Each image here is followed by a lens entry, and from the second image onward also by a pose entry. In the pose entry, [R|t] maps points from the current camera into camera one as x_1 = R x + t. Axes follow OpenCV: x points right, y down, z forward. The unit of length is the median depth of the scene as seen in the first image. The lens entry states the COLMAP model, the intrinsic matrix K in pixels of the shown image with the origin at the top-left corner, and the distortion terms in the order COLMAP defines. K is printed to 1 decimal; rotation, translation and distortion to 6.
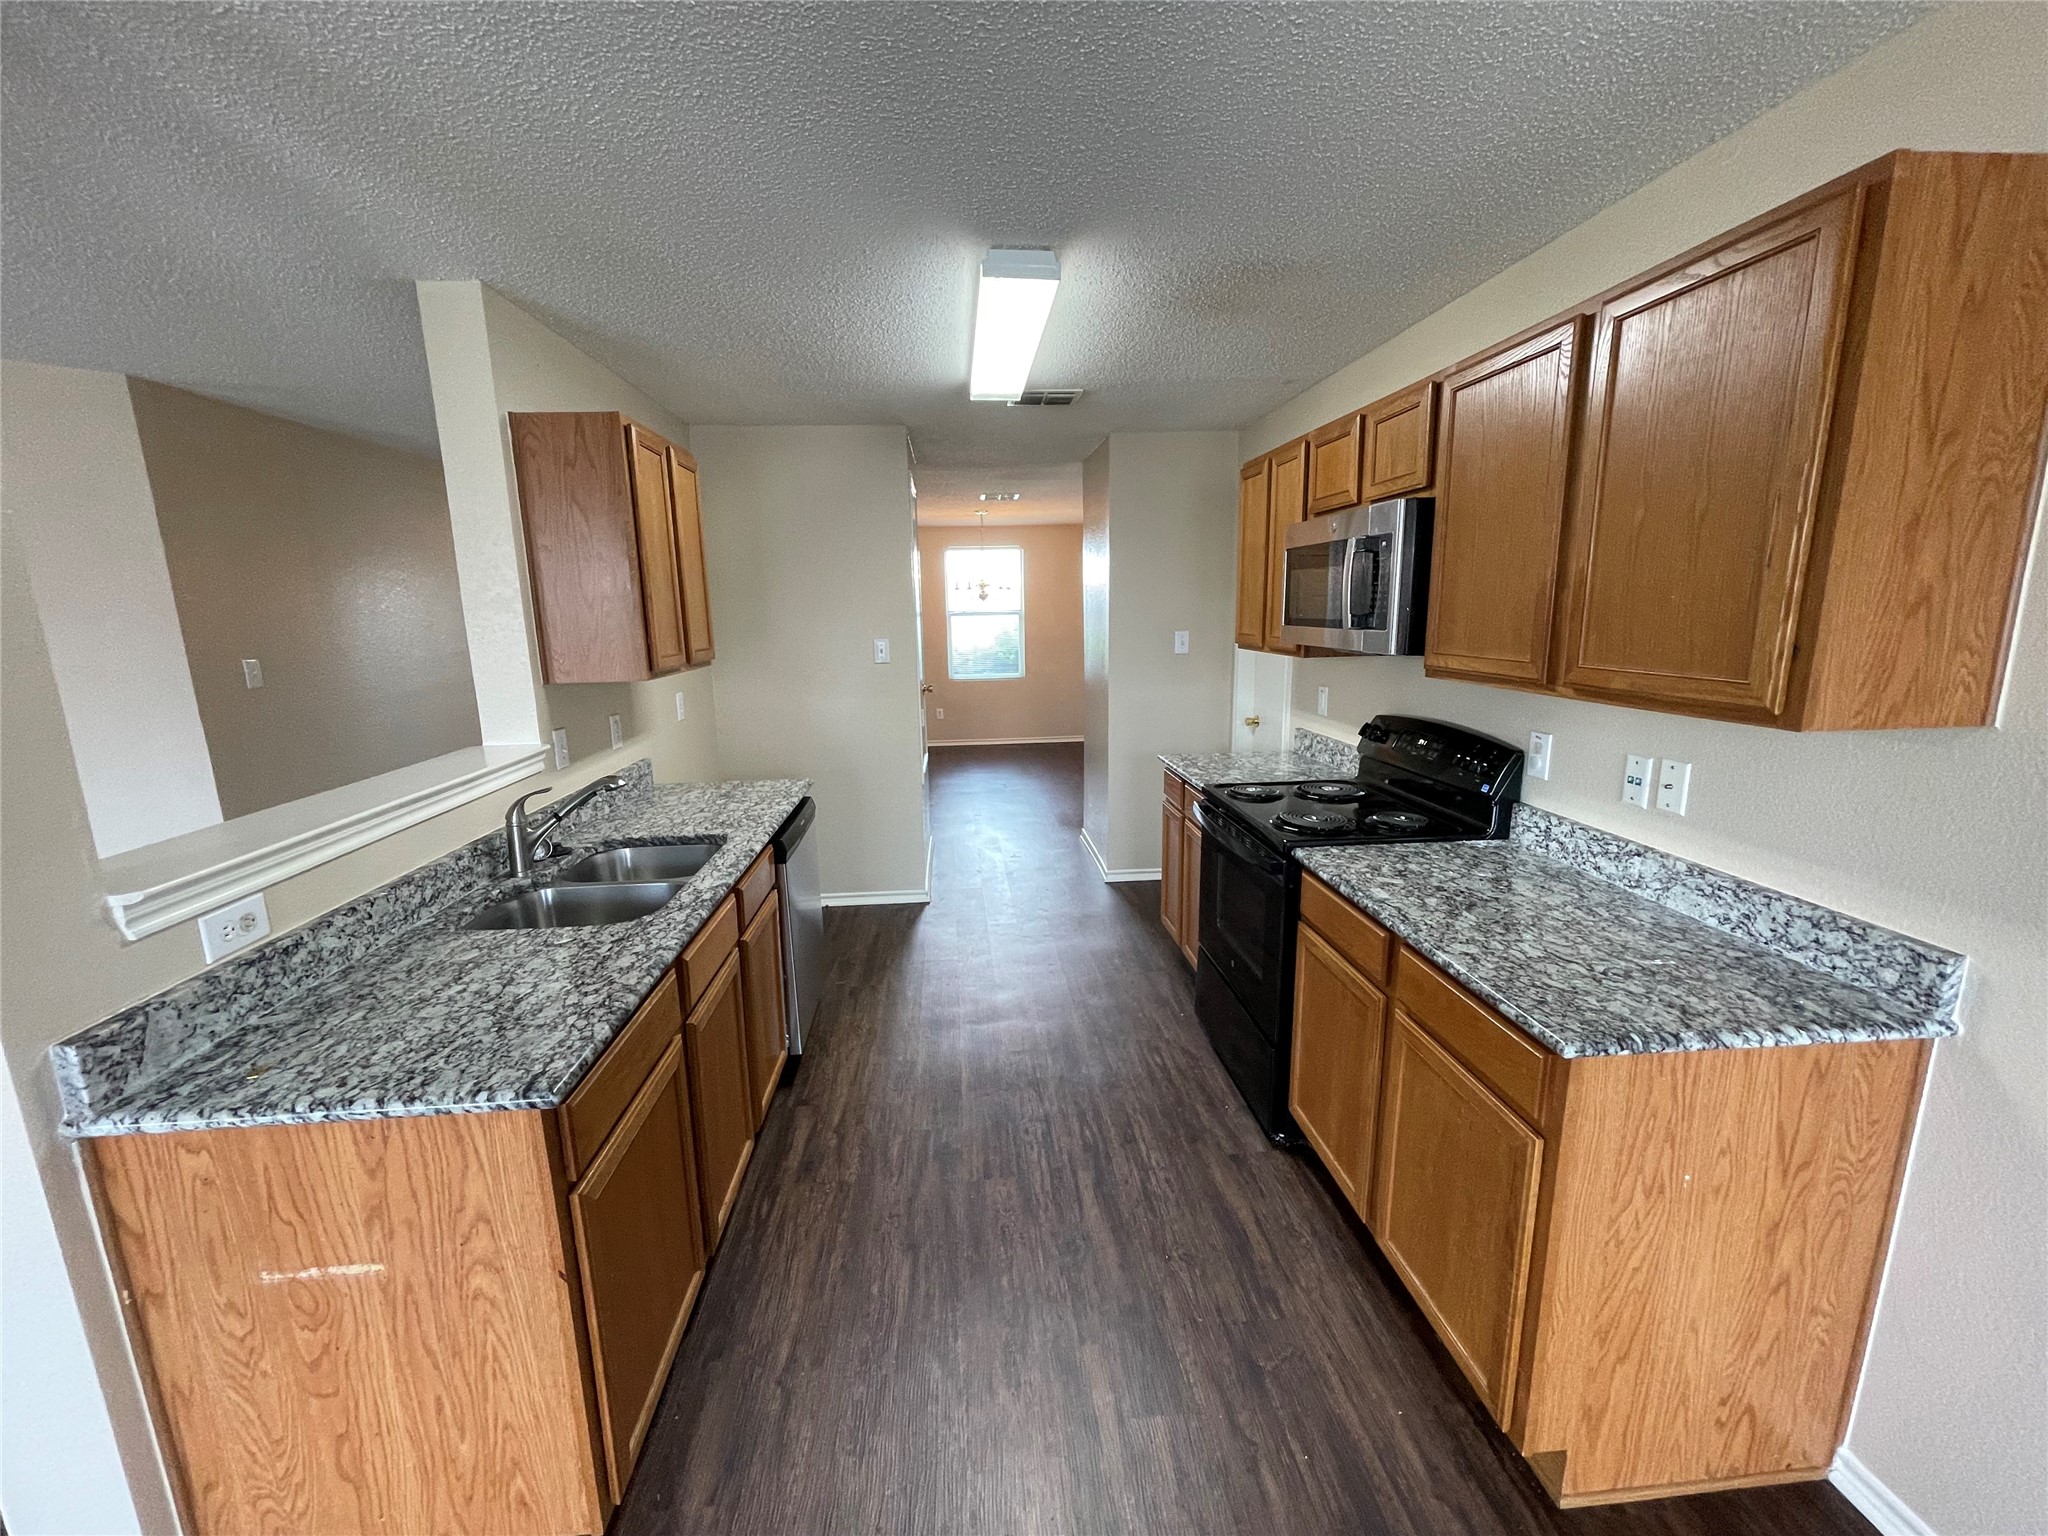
lens RADIAL K [[802.0, 0, 996.1], [0, 802.0, 770.8], [0, 0, 1]] dist [-0.000002, -0.006208]
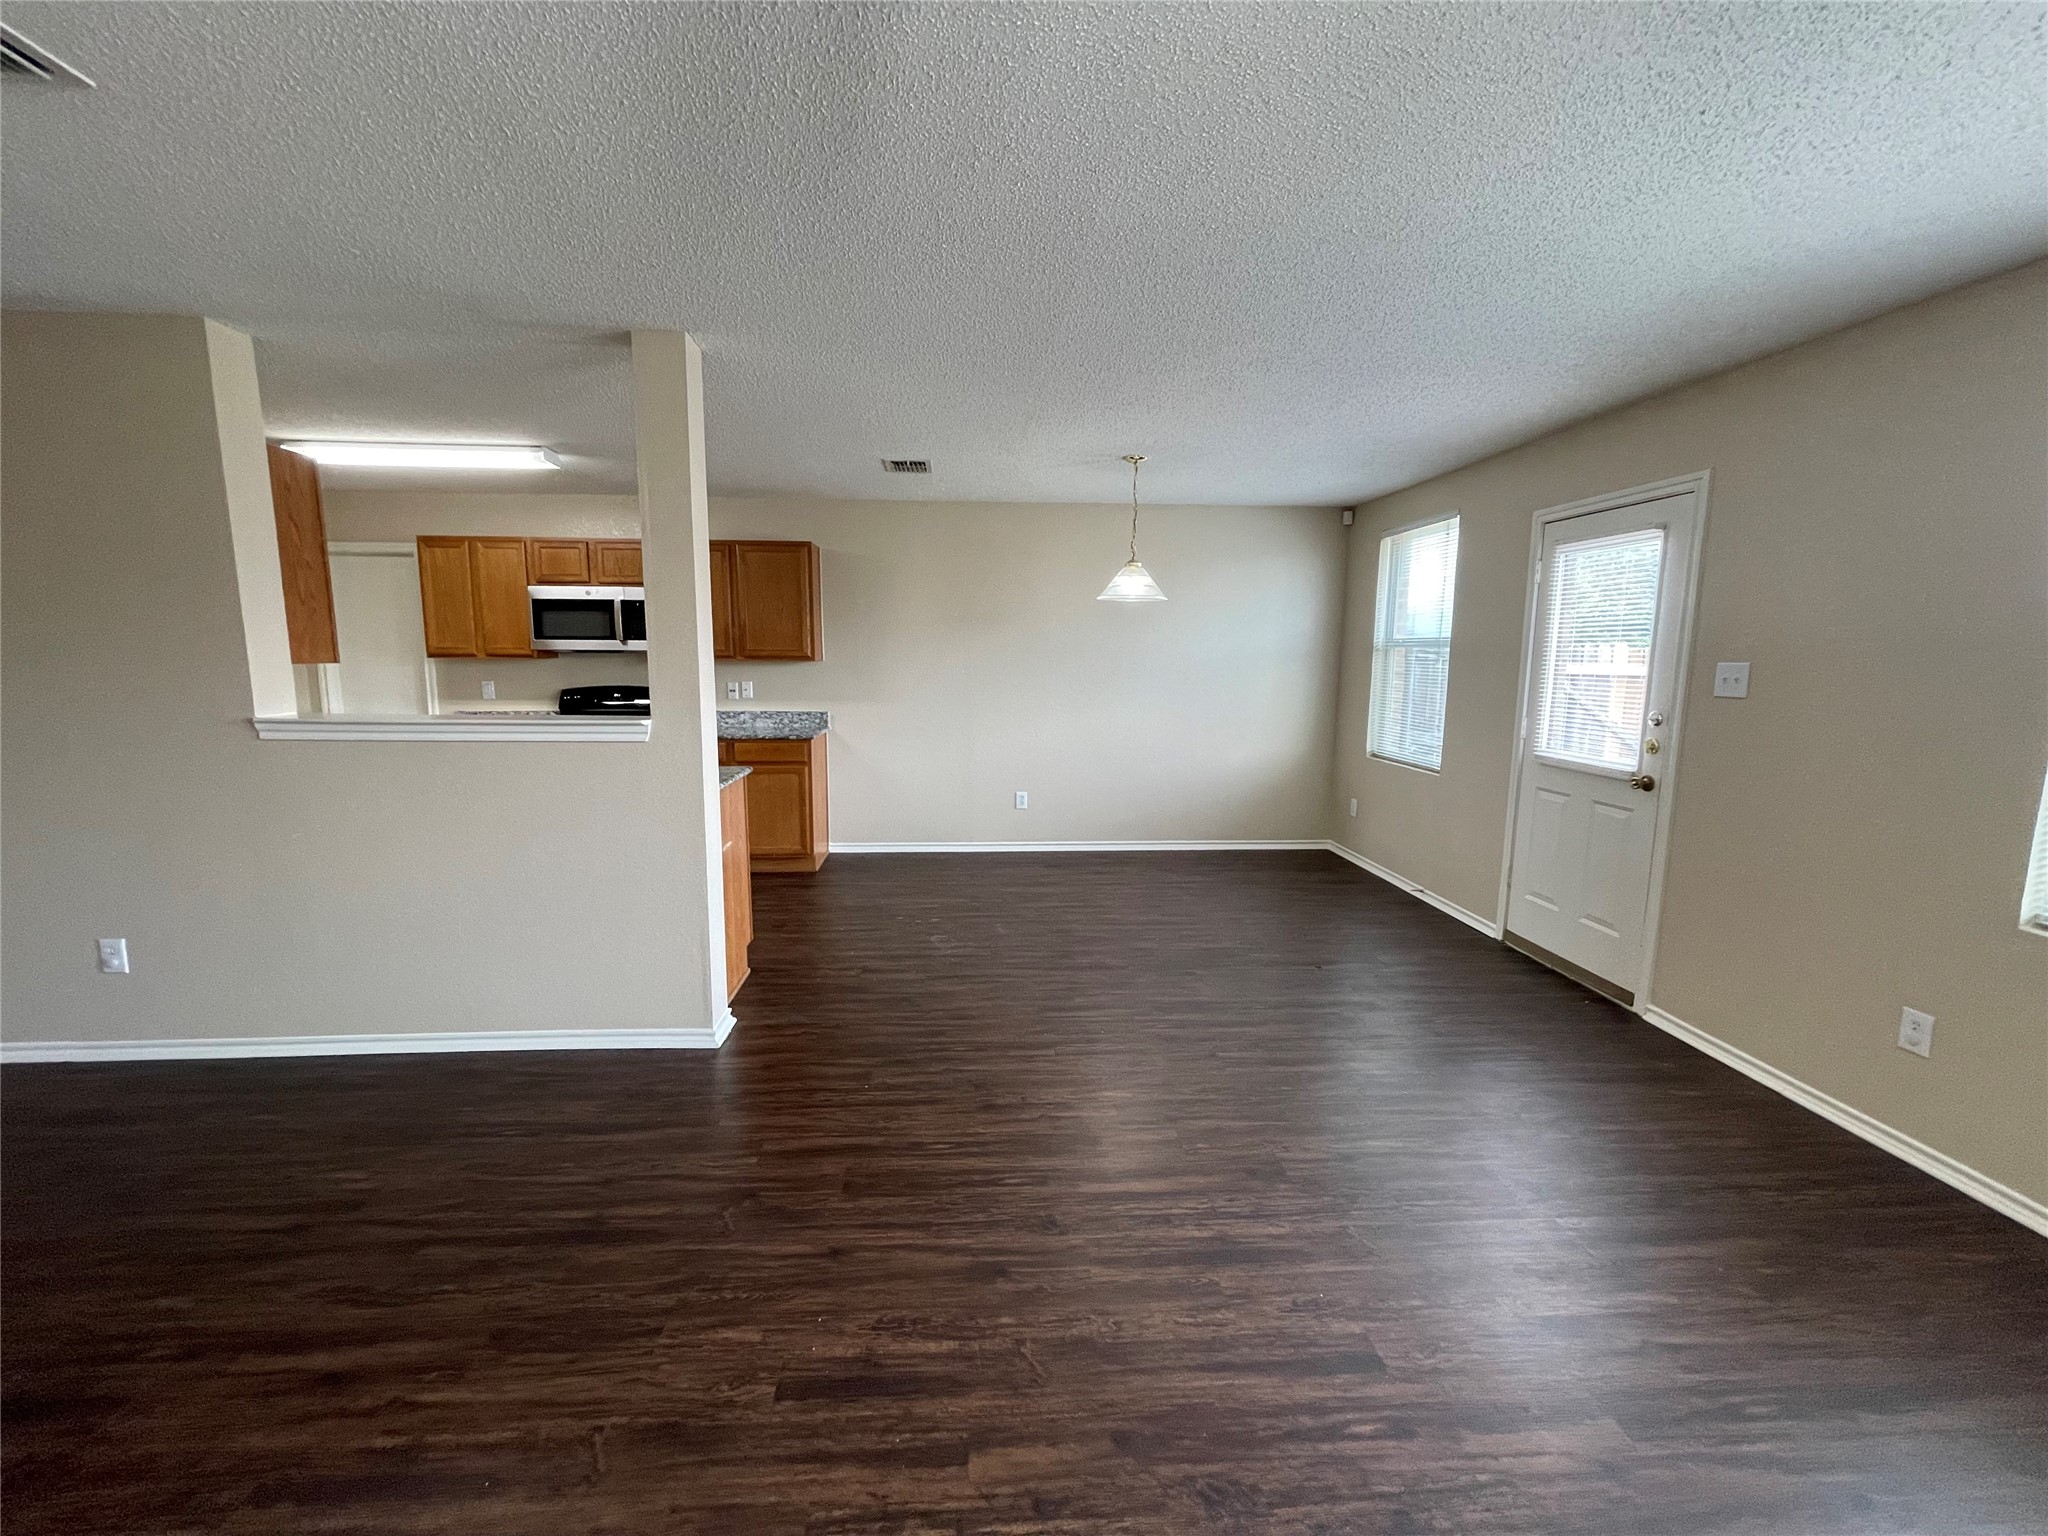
lens RADIAL K [[802.0, 0, 996.1], [0, 802.0, 770.8], [0, 0, 1]] dist [-0.000002, -0.006208]
pose [[0.030298, -0.127548, 0.991370, -2.562538], [0.182476, 0.975863, 0.119976, 0.140908], [-0.982743, 0.177266, 0.052841, -0.107385]]
